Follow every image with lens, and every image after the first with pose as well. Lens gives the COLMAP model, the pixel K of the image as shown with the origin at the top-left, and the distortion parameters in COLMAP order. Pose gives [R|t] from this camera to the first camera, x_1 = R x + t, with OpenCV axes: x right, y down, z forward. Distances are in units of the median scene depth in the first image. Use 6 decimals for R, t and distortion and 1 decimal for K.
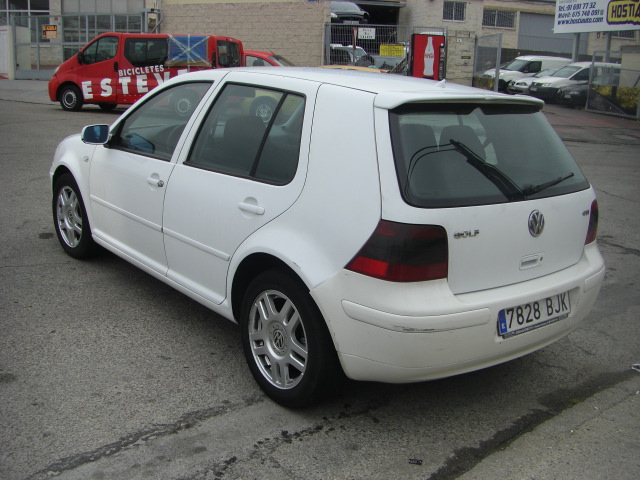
lens RADIAL K [[722.3, 0, 319.3], [0, 722.3, 244.3], [0, 0, 1]] dist [-0.139895, 0.000000]
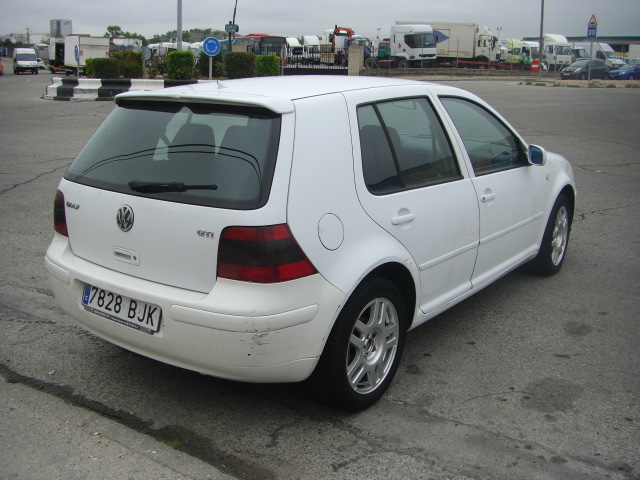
lens RADIAL K [[722.3, 0, 319.2], [0, 722.3, 244.0], [0, 0, 1]] dist [-0.139895, 0.000000]
pose [[0.248886, 0.199681, -0.947725, 0.259645], [-0.247145, 0.959216, 0.137198, -0.039004], [0.936470, 0.200079, 0.288085, 0.189124]]
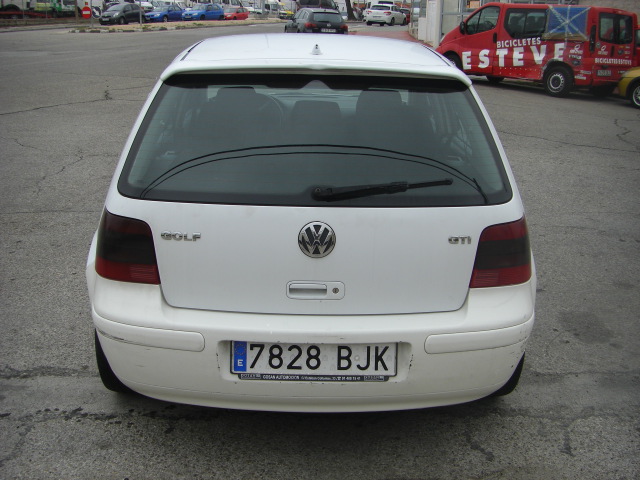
lens RADIAL K [[722.3, 0, 320.7], [0, 722.3, 247.2], [0, 0, 1]] dist [-0.139895, 0.000000]
pose [[0.793001, 0.162399, -0.587176, 0.144177], [-0.138999, 0.986625, 0.085154, -0.016629], [0.593152, 0.014090, 0.804968, 0.079398]]
